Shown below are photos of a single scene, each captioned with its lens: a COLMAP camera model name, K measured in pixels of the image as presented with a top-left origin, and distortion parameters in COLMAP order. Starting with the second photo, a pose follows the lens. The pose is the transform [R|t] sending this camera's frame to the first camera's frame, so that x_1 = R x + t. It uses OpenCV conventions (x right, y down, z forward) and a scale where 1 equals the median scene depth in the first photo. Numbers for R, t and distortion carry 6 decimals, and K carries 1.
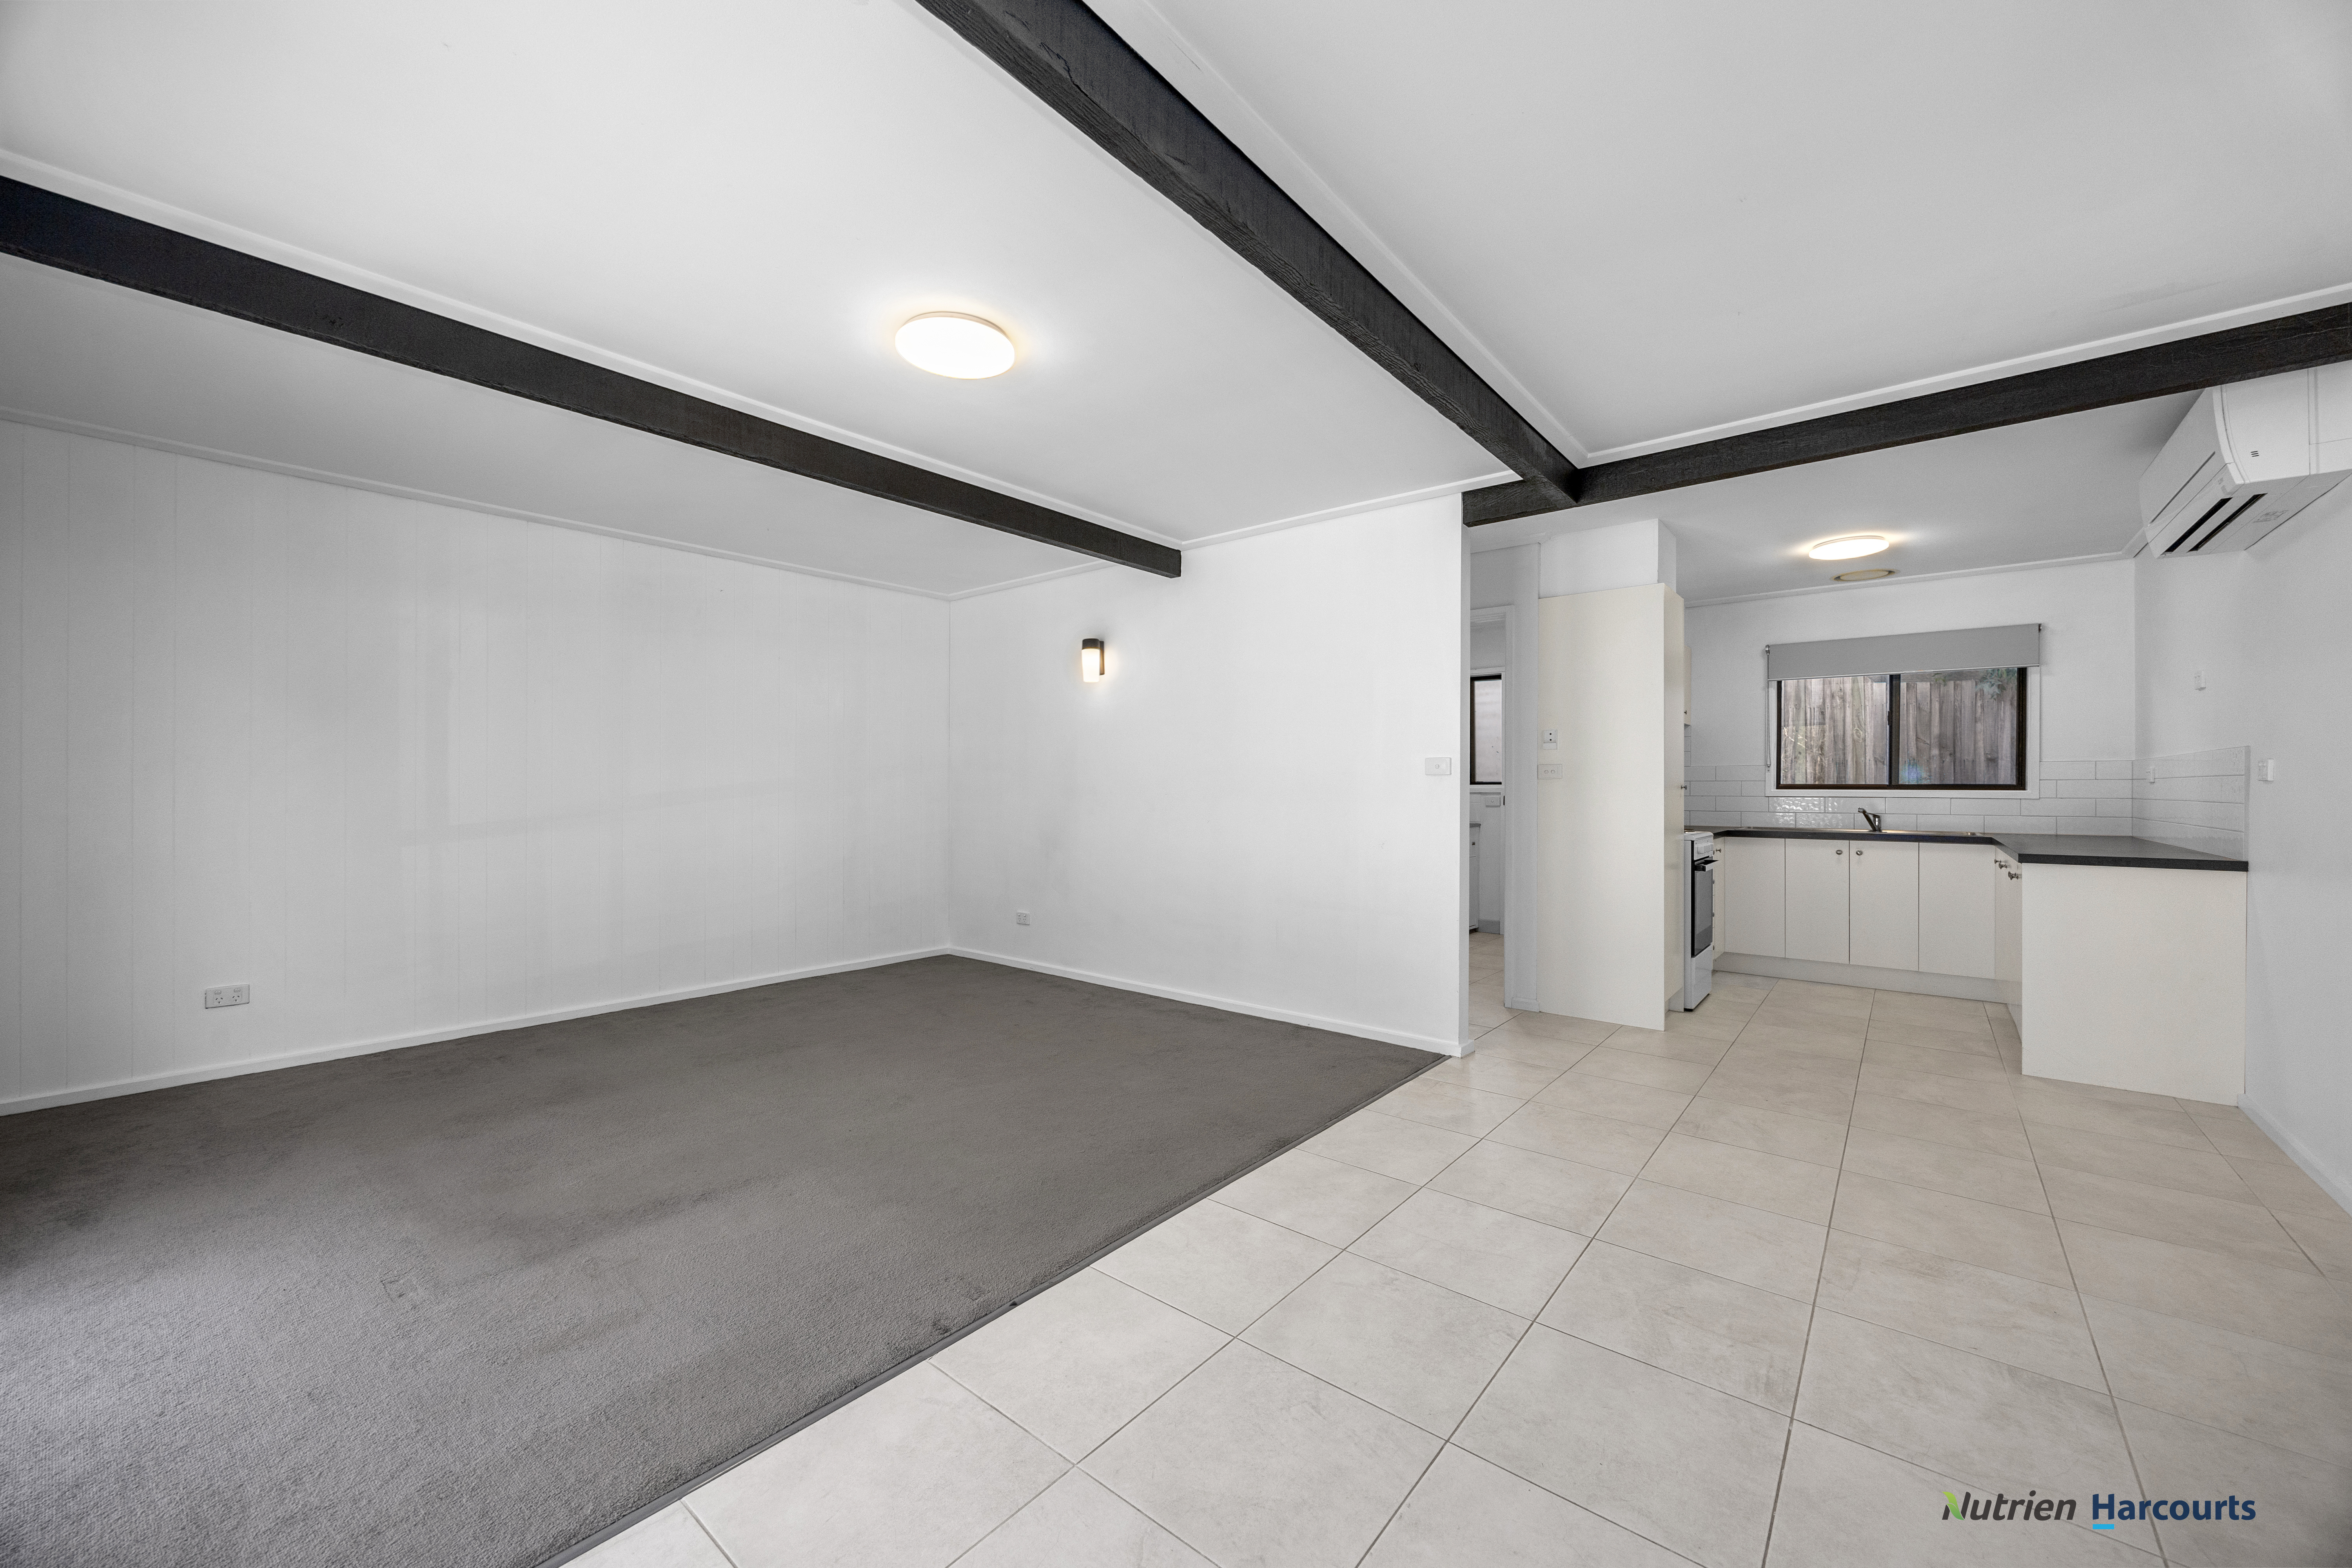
lens RADIAL K [[892.1, 0, 1176.0], [0, 892.1, 784.0], [0, 0, 1]] dist [0.000409, 0.000109]
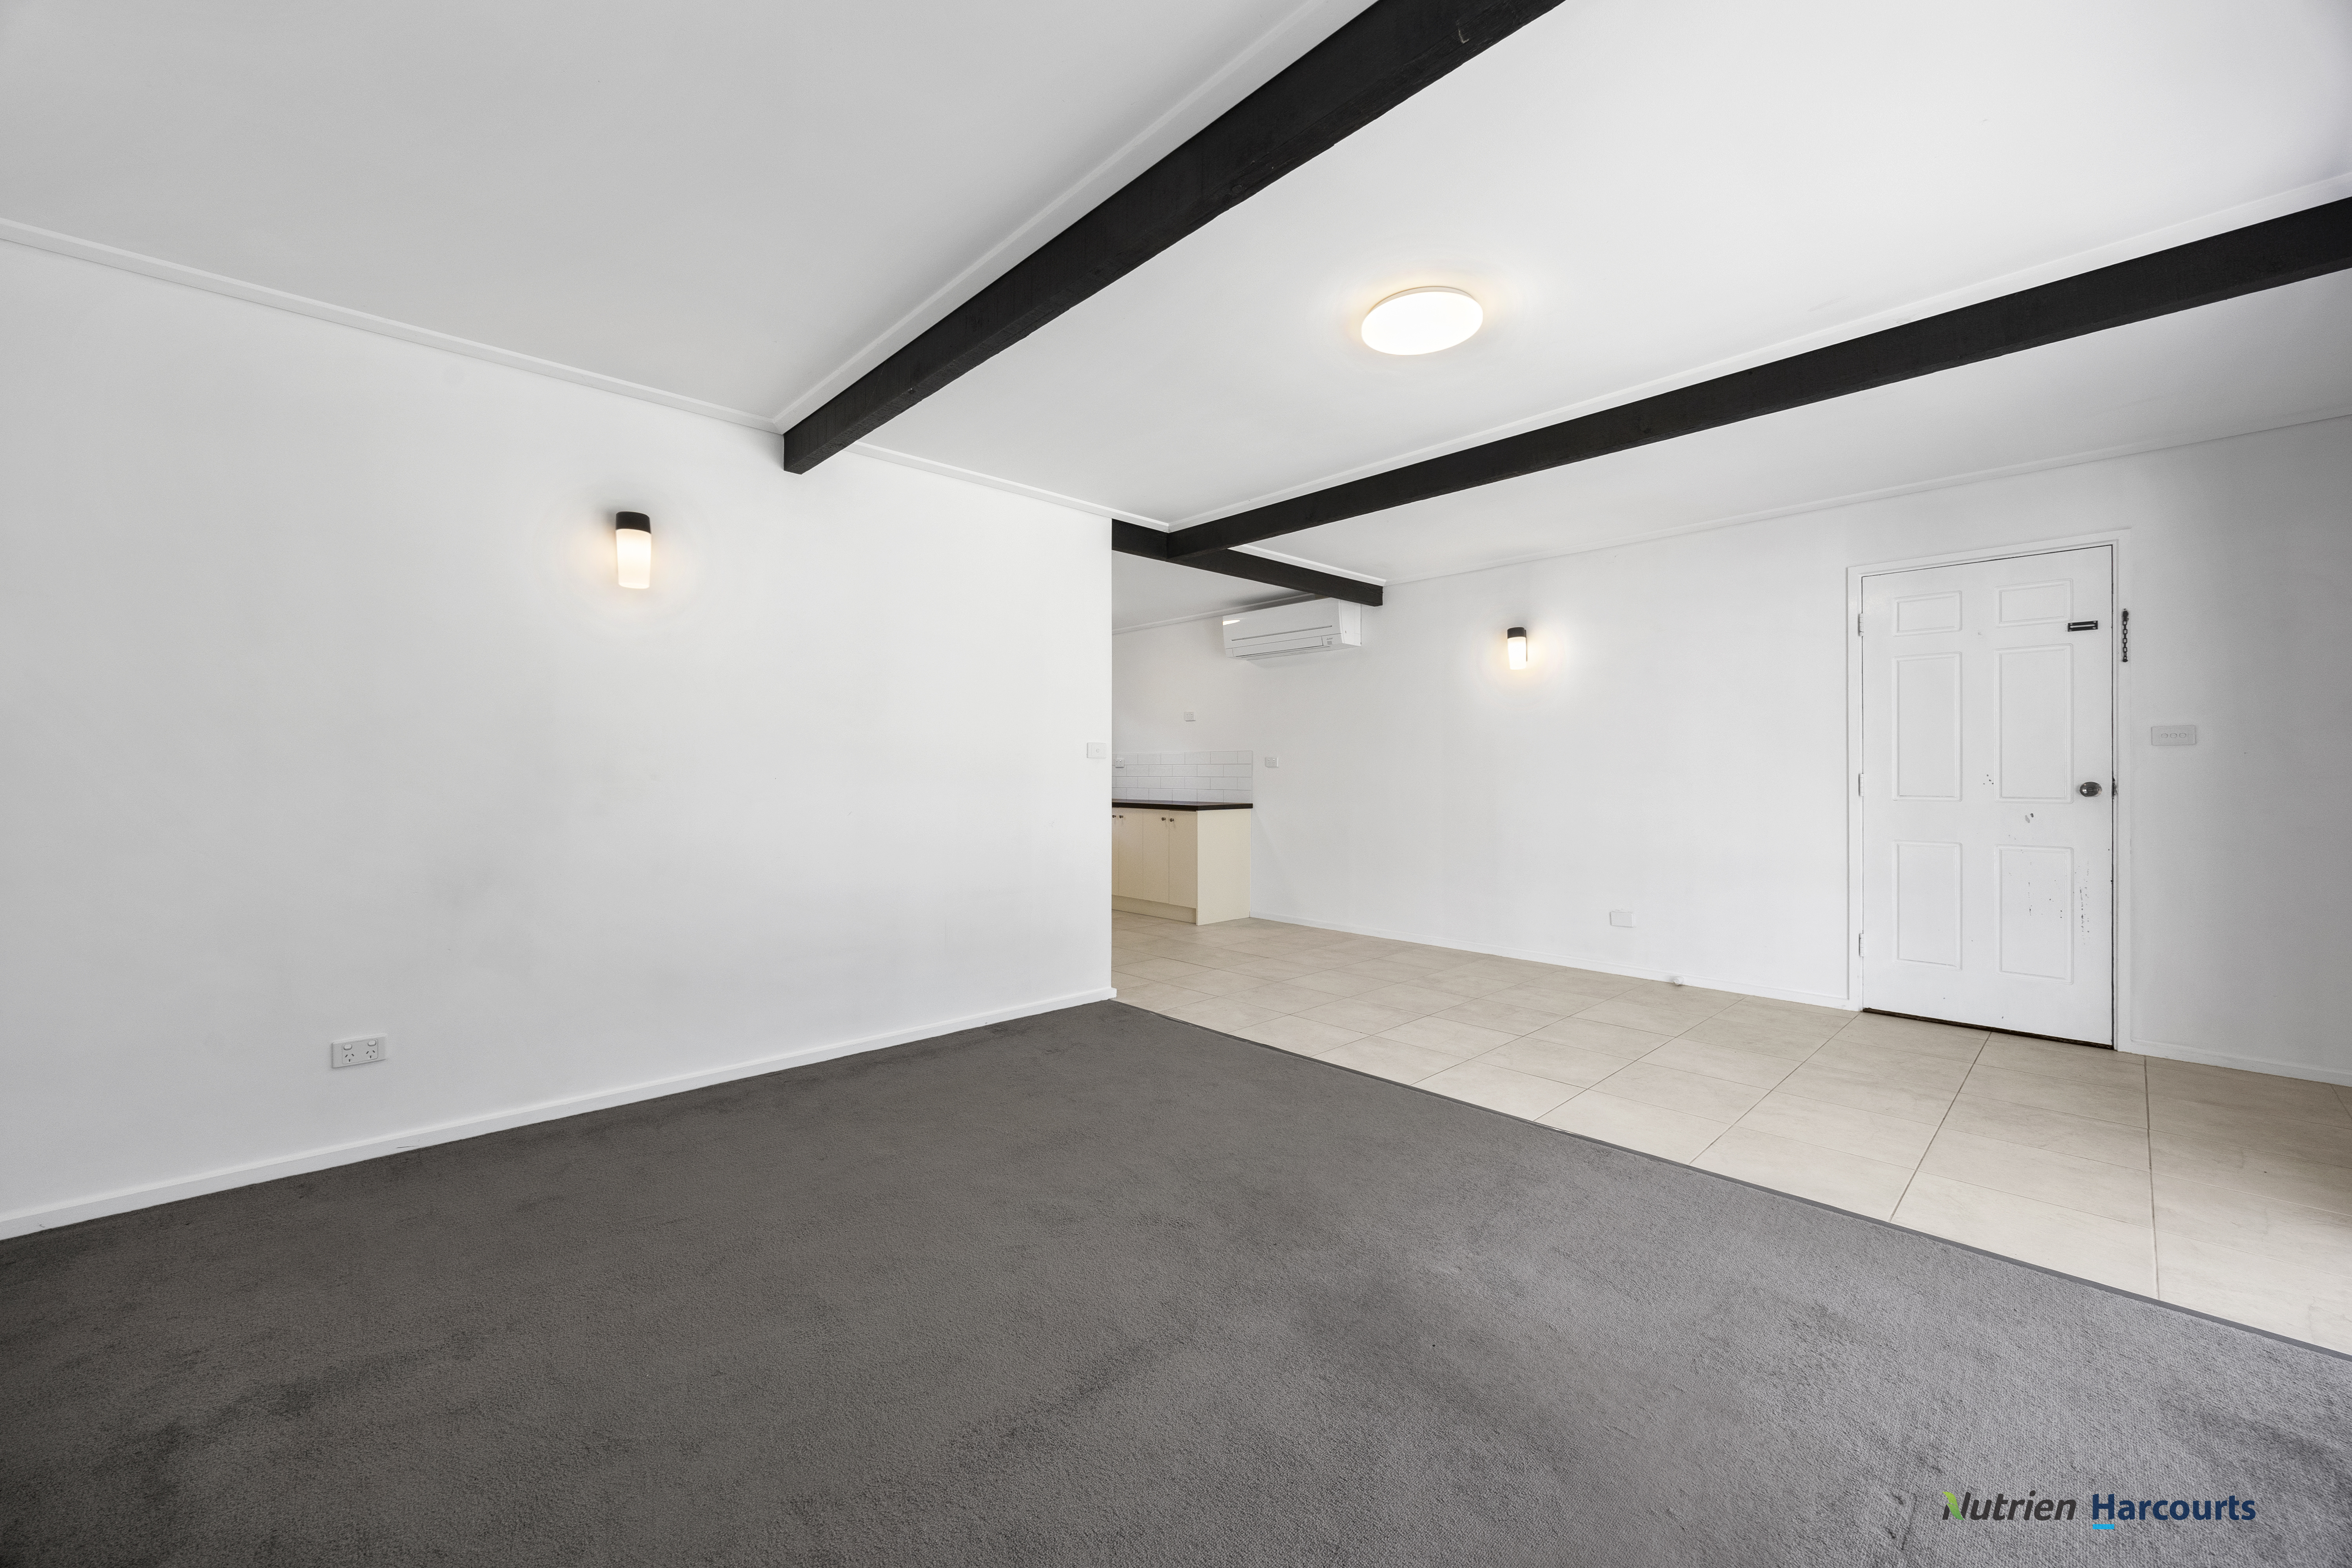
lens RADIAL K [[907.3, 0, 1179.1], [0, 907.3, 772.7], [0, 0, 1]] dist [-0.000221, 0.000006]
pose [[0.124307, -0.001736, 0.992242, -0.993607], [-0.003804, 0.999990, 0.002226, 0.006760], [-0.992237, -0.004051, 0.124299, 0.885544]]
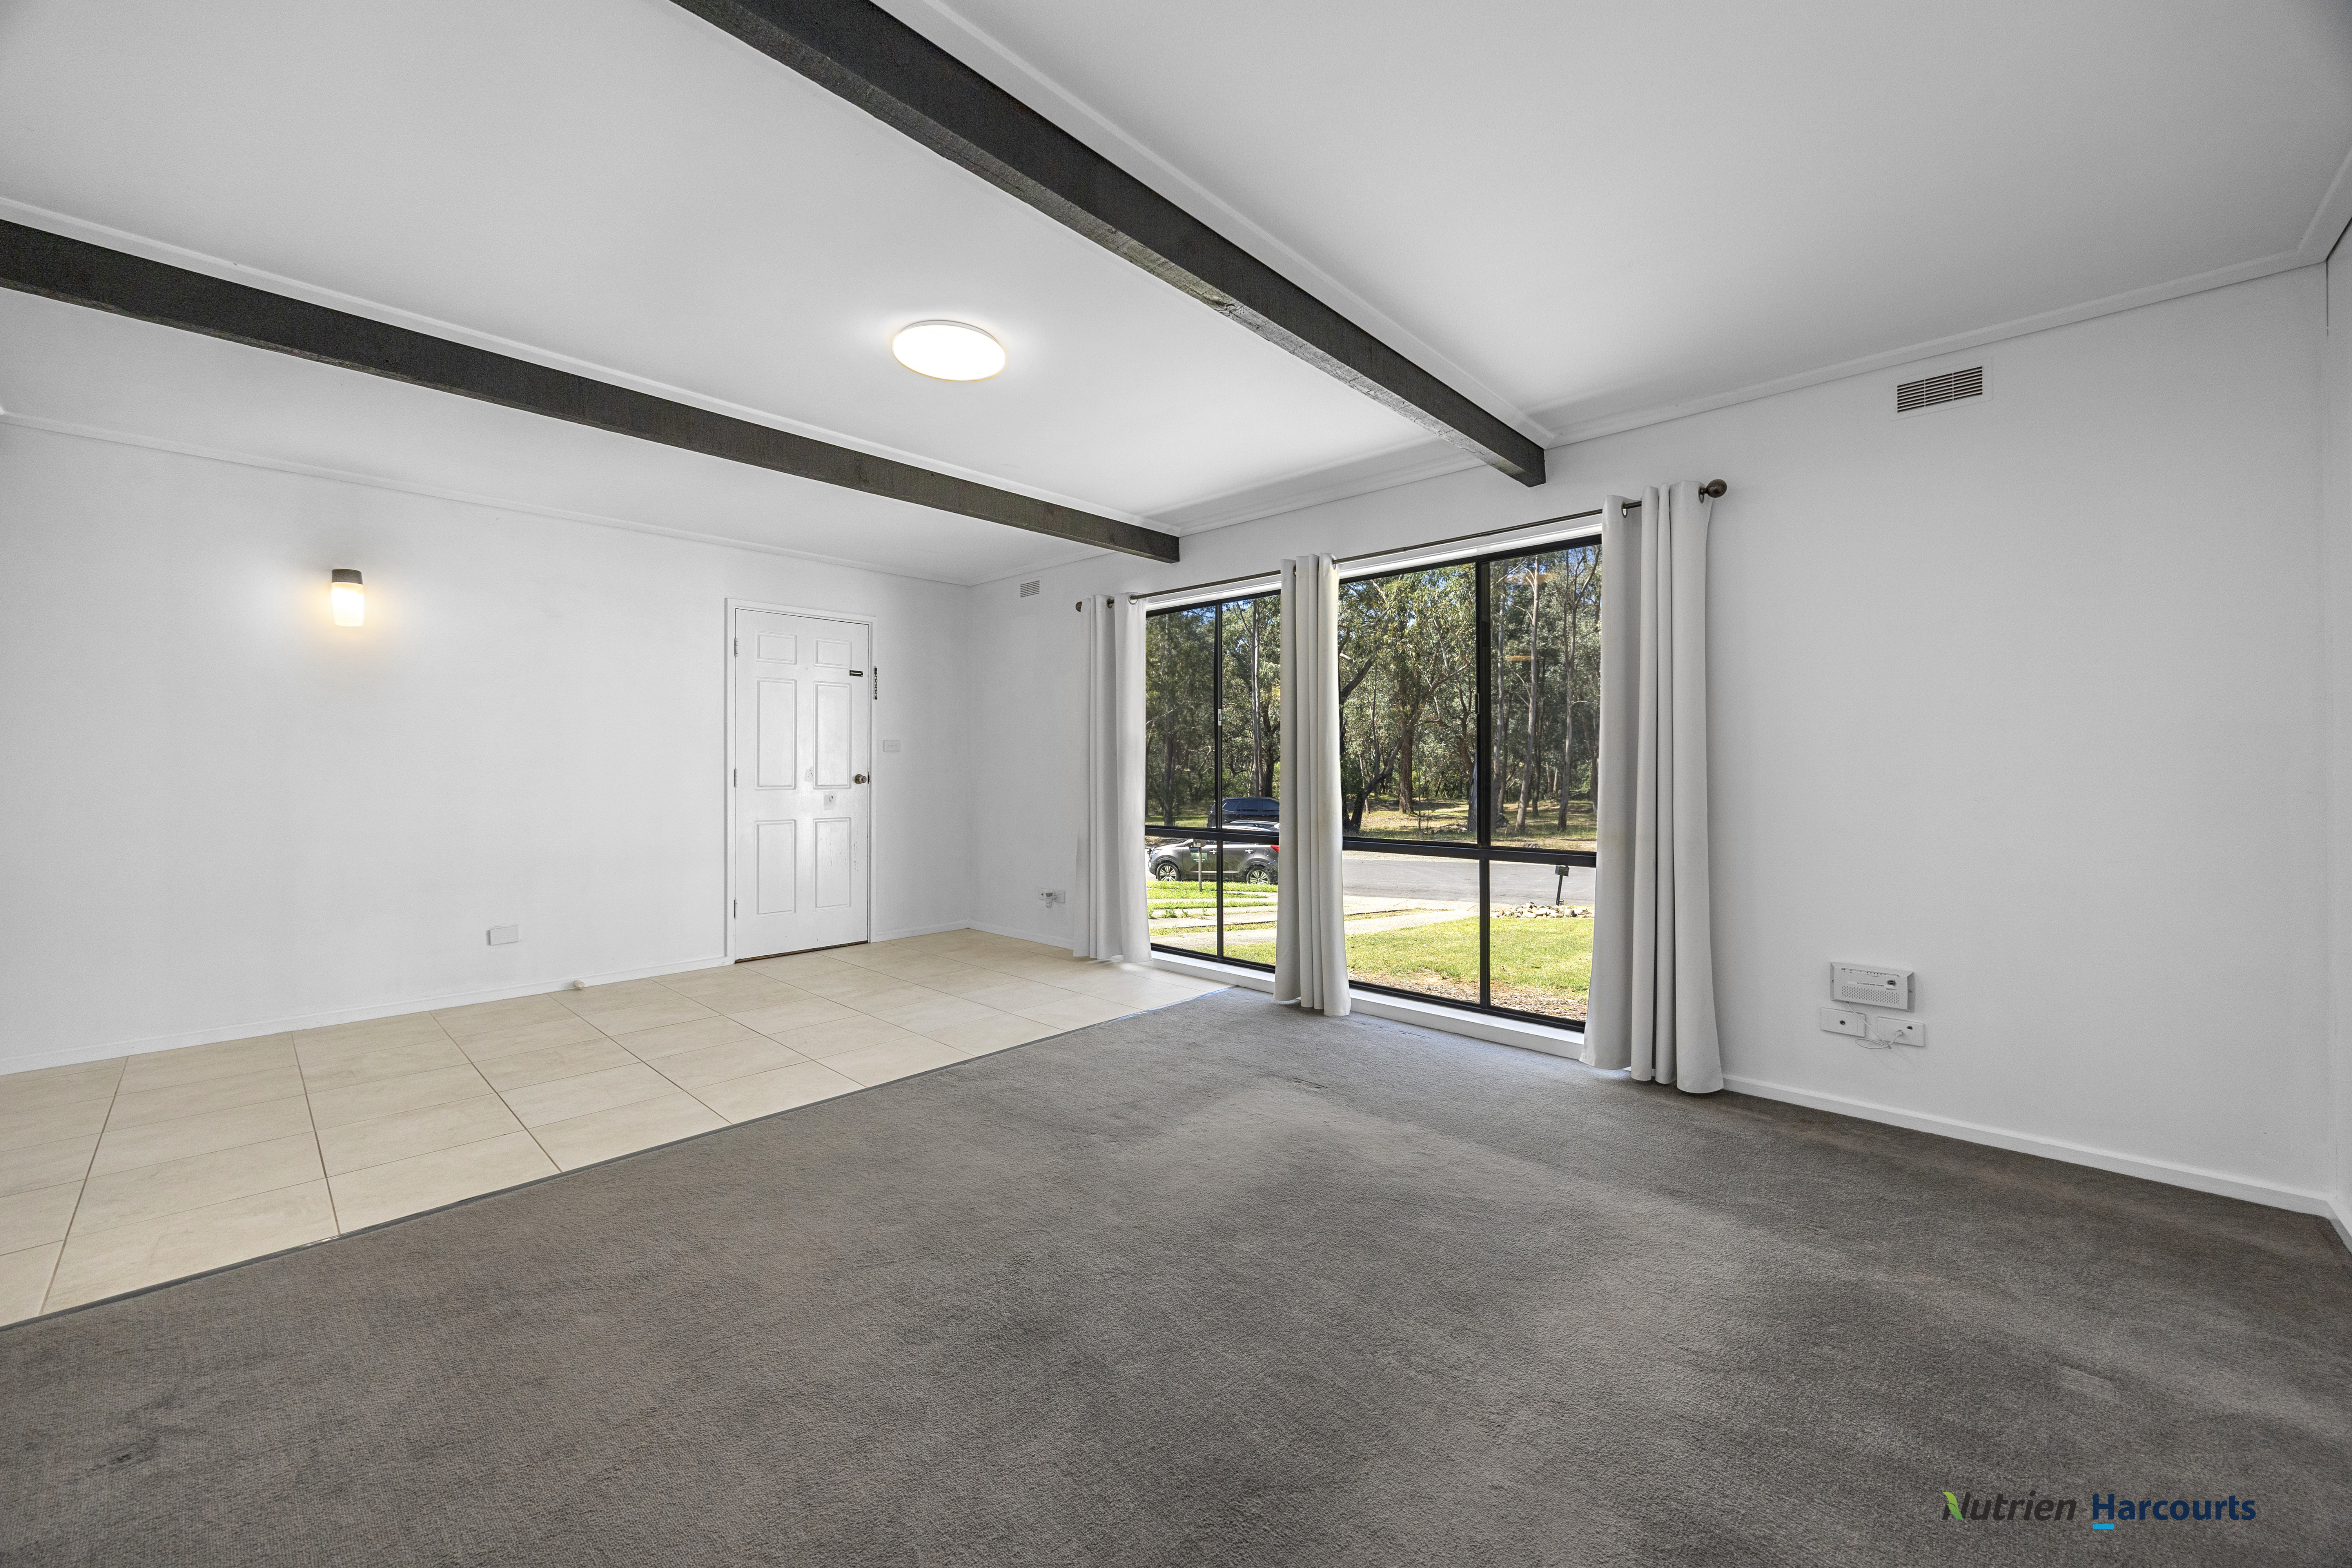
lens RADIAL K [[892.1, 0, 1176.0], [0, 892.1, 784.0], [0, 0, 1]] dist [0.000409, 0.000109]
pose [[-0.997764, -0.003759, 0.066725, -0.458702], [-0.002769, 0.999885, 0.014920, 0.007786], [-0.066773, 0.014702, -0.997660, 1.585685]]
